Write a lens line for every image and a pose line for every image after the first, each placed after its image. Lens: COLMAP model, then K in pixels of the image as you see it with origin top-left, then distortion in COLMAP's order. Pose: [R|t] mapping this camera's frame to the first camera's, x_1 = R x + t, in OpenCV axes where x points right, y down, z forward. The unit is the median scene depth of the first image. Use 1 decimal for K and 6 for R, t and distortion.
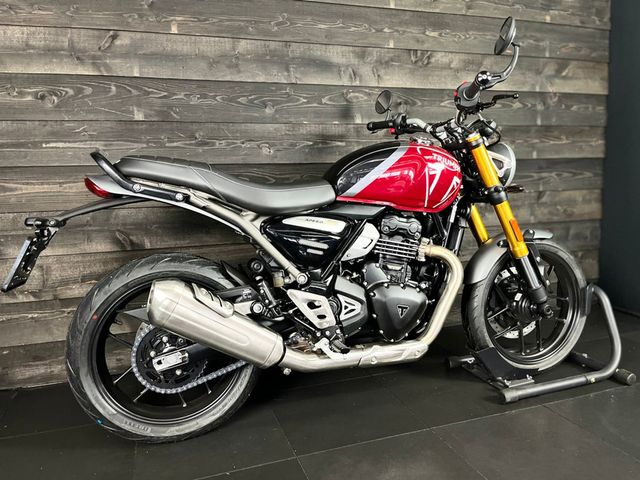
lens RADIAL K [[485.5, 0, 319.7], [0, 485.5, 242.0], [0, 0, 1]] dist [0.072239, -0.109315]
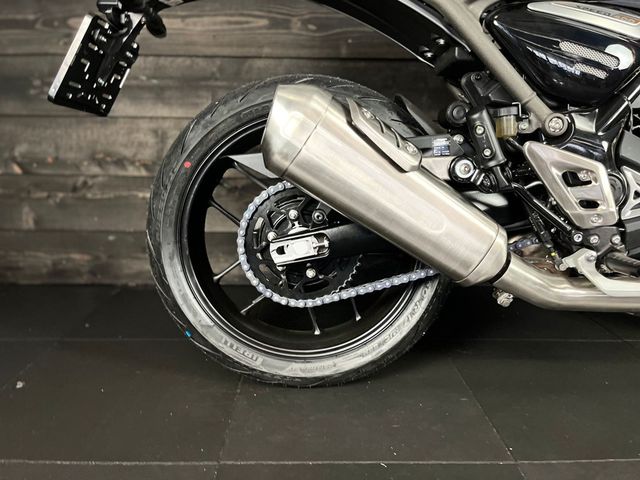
lens RADIAL K [[485.5, 0, 316.0], [0, 485.5, 233.6], [0, 0, 1]] dist [0.072239, -0.109315]
pose [[0.949510, 0.096322, -0.298583, -0.091951], [-0.075513, 0.993891, 0.080489, 0.139153], [0.304512, -0.053879, 0.950983, 0.366500]]
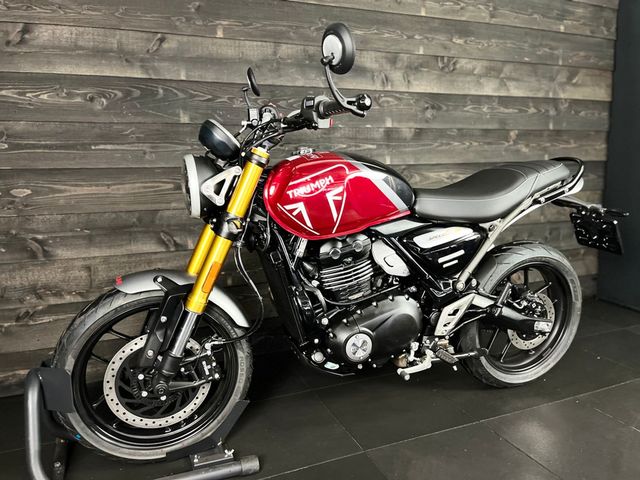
lens RADIAL K [[485.5, 0, 317.4], [0, 485.5, 240.3], [0, 0, 1]] dist [0.072239, -0.109315]
pose [[0.997975, 0.004760, 0.063423, -0.175293], [-0.006522, 0.999598, 0.027607, -0.039648], [-0.063266, -0.027965, 0.997605, -0.037433]]
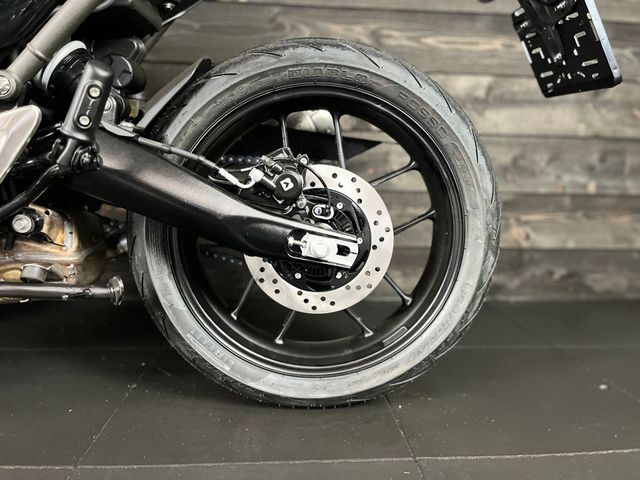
lens RADIAL K [[485.5, 0, 319.5], [0, 485.5, 236.6], [0, 0, 1]] dist [0.072239, -0.109315]
pose [[0.965641, 0.073481, -0.249273, 0.444107], [-0.076579, 0.997060, -0.002739, 0.155187], [0.248339, 0.021734, 0.968429, 0.574826]]
